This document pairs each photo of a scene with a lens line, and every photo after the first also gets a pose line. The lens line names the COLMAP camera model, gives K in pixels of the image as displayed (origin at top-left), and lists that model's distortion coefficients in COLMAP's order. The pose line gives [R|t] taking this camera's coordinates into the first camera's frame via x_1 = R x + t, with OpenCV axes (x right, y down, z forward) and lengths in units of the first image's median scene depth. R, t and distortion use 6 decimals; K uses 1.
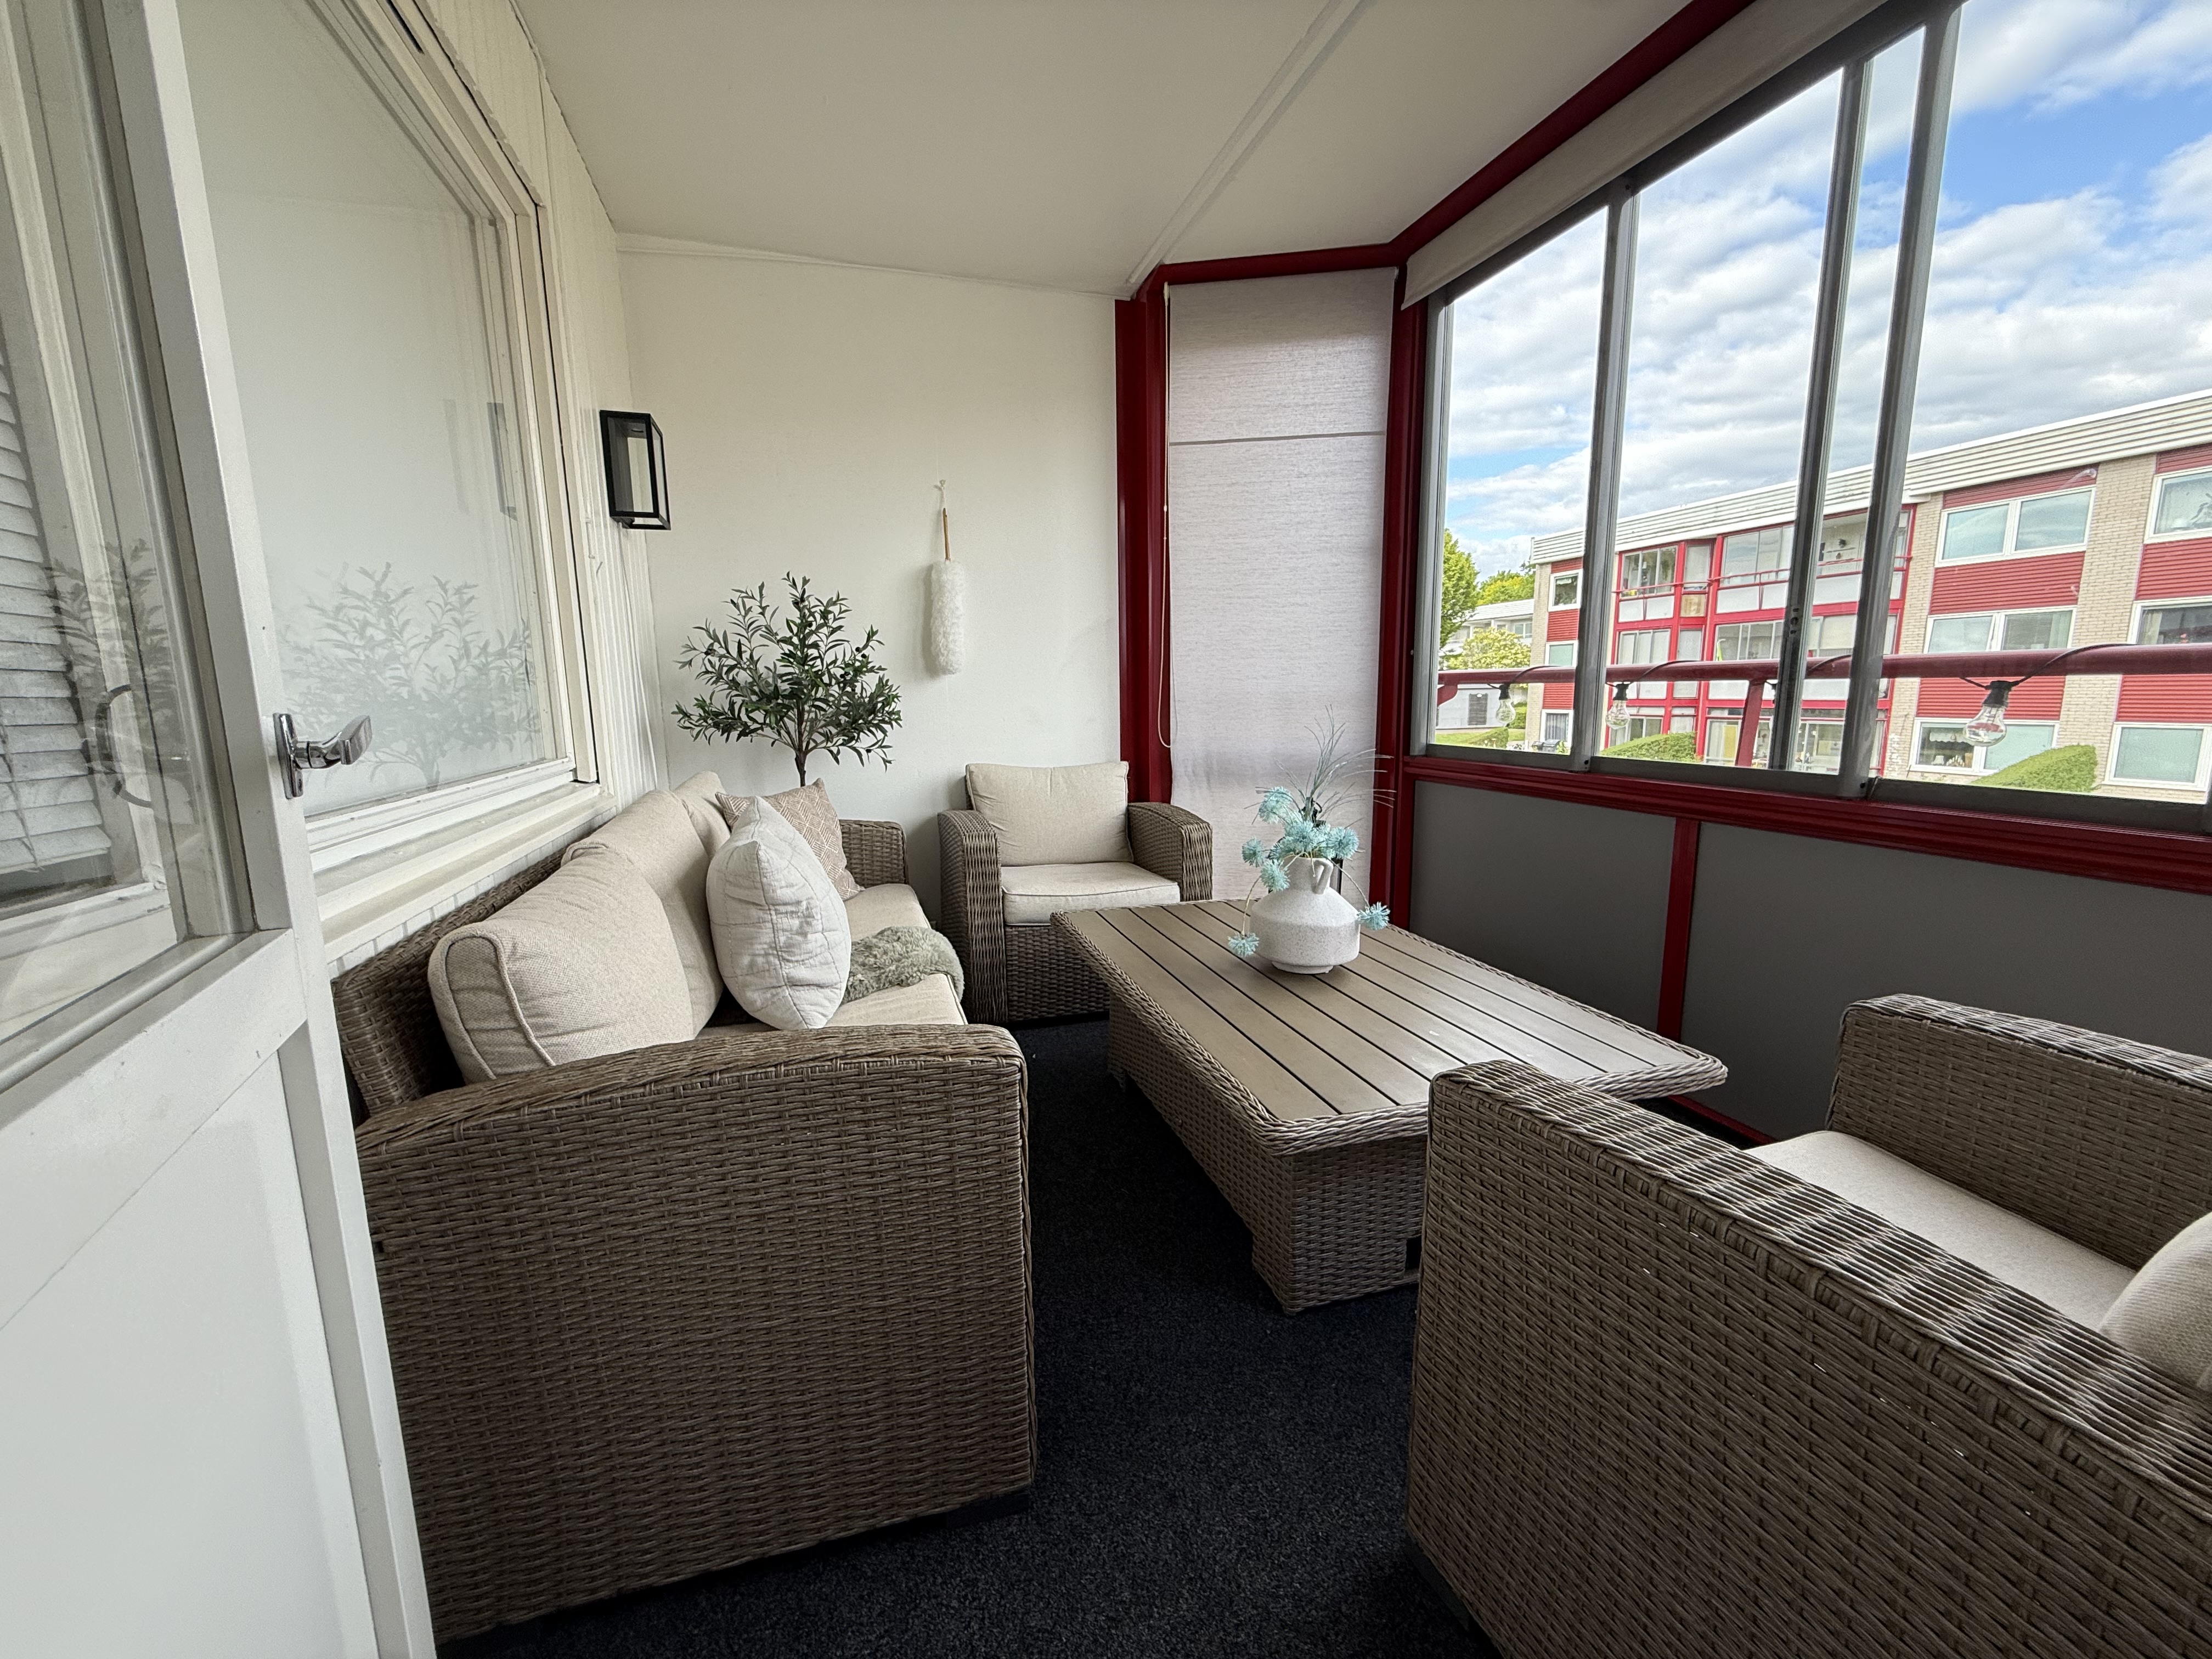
lens RADIAL K [[882.8, 0, 1102.1], [0, 882.8, 833.3], [0, 0, 1]] dist [0.000551, 0.000206]
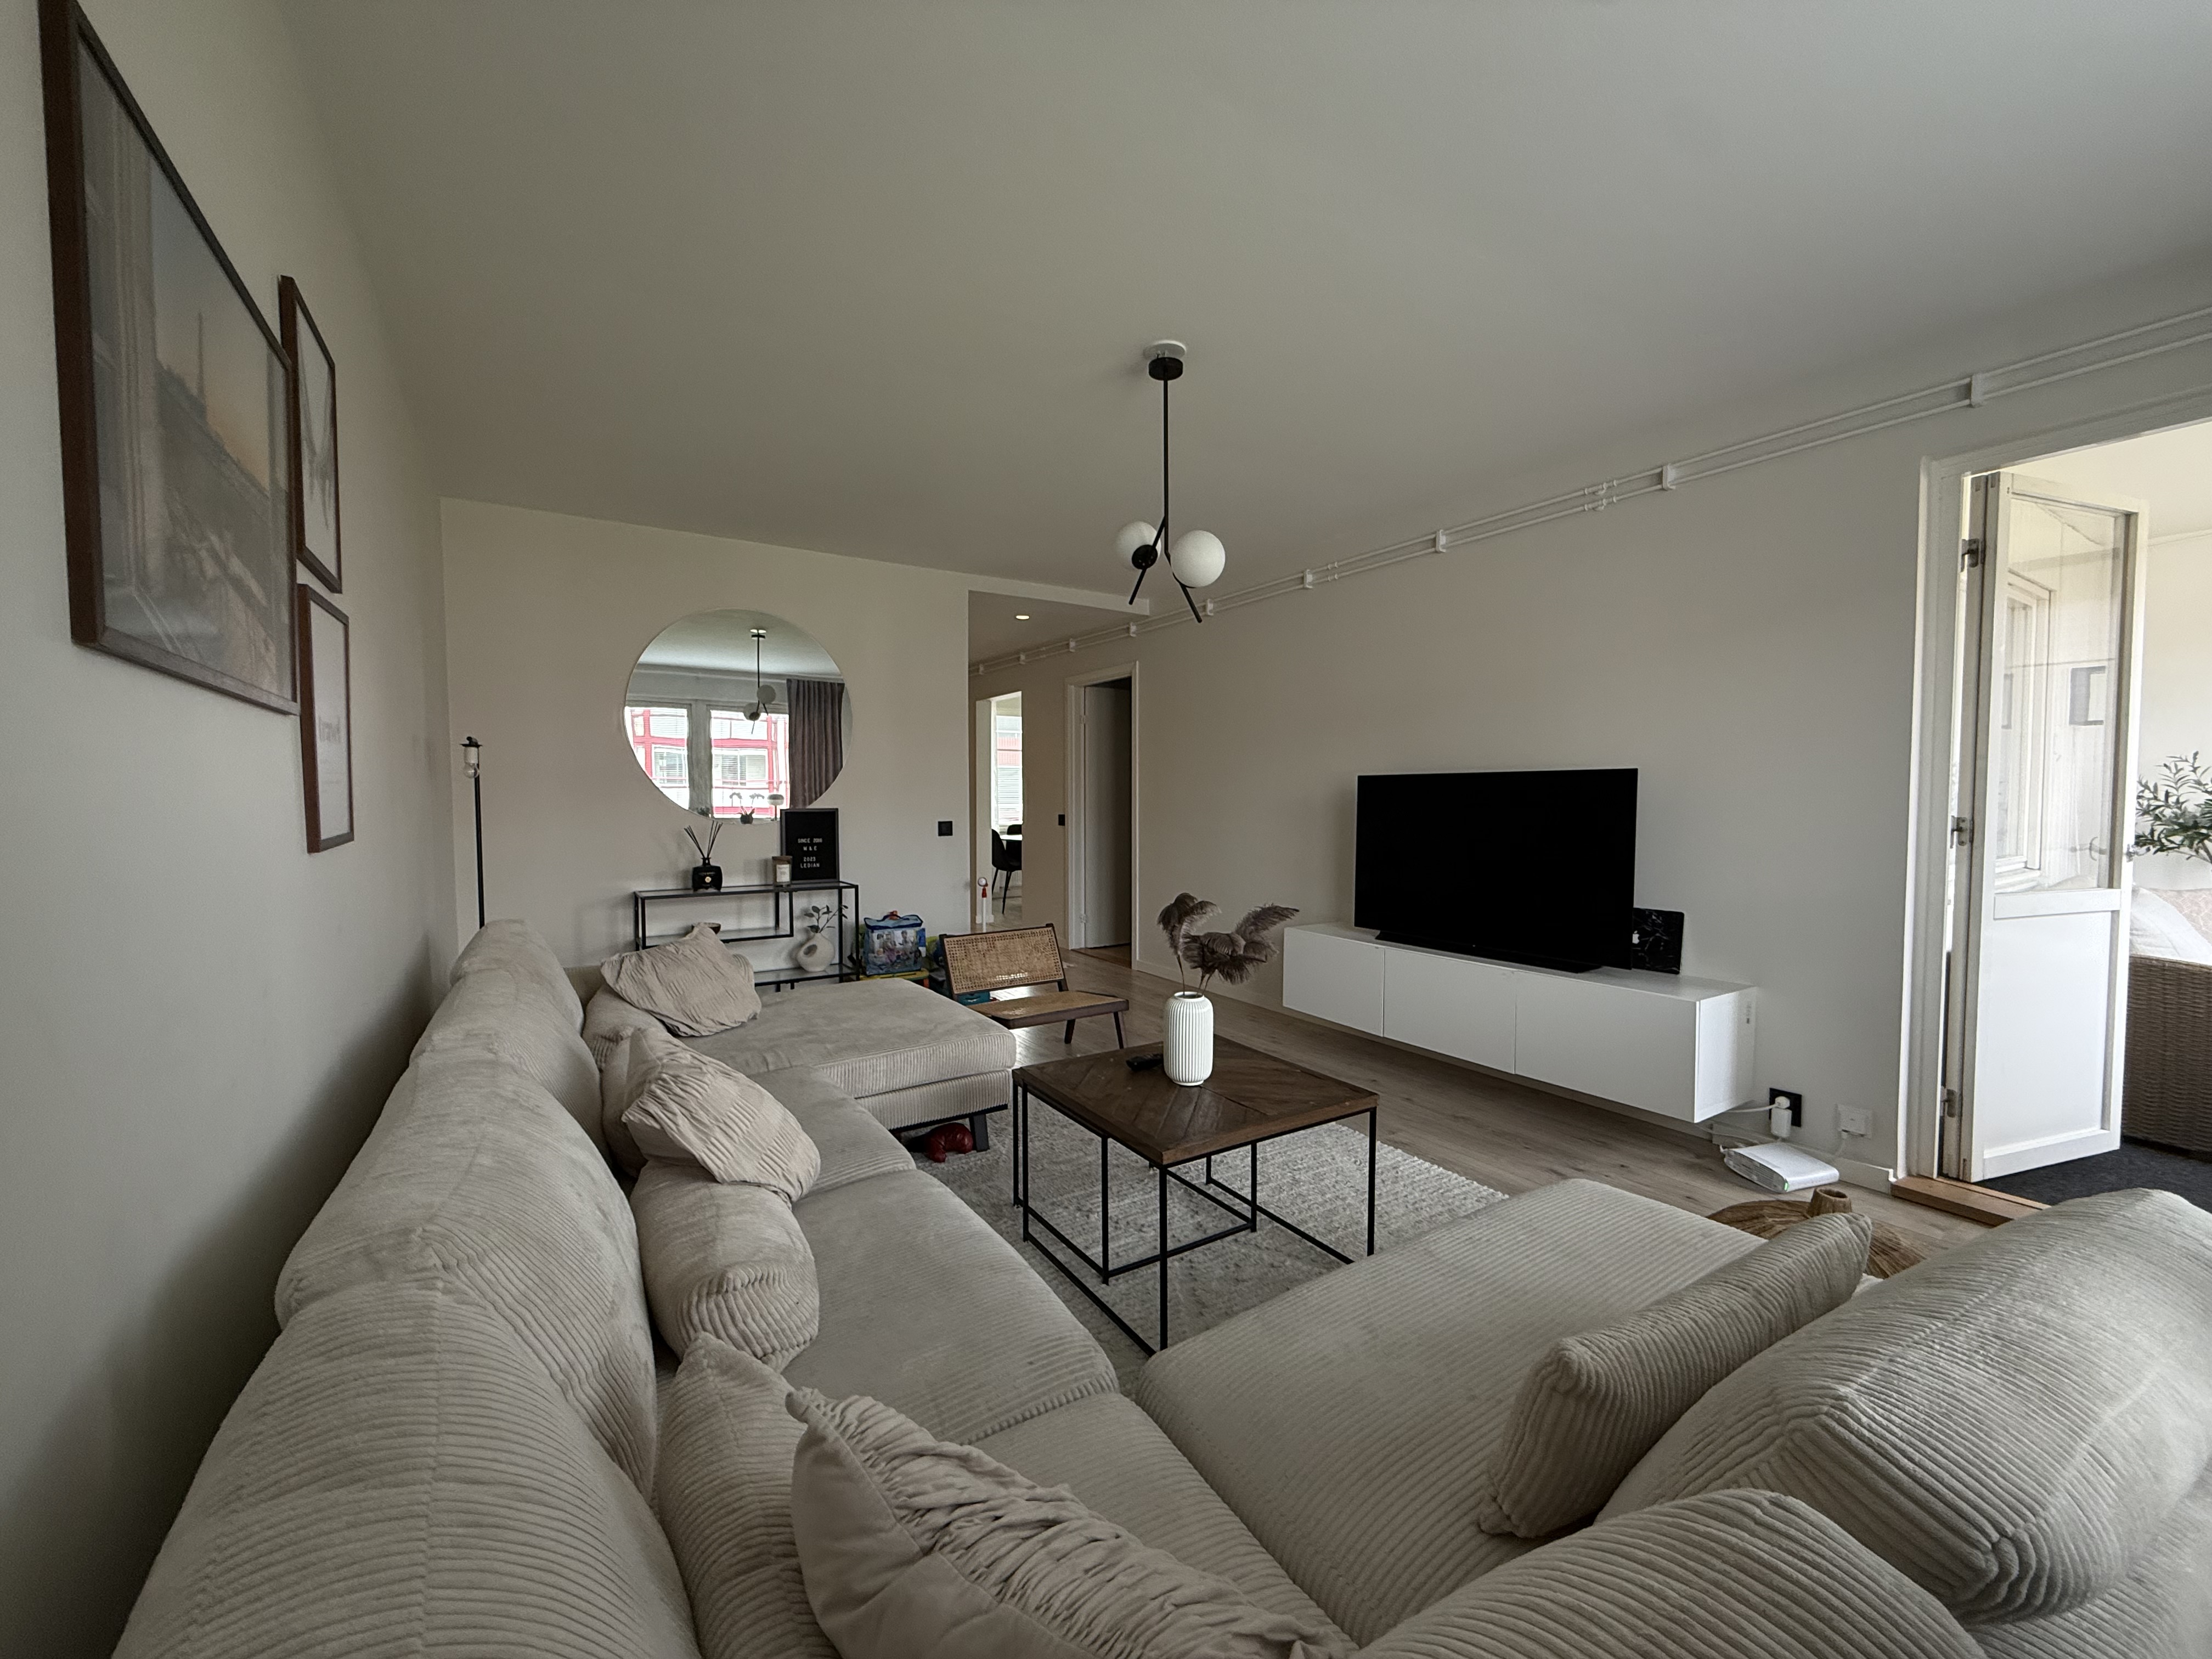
lens RADIAL K [[882.8, 0, 1101.1], [0, 882.8, 831.1], [0, 0, 1]] dist [0.000551, 0.000206]
pose [[0.257223, 0.044922, -0.965307, 0.596205], [-0.152639, 0.988268, 0.005318, 0.127146], [0.954221, 0.145975, 0.261062, -1.155887]]
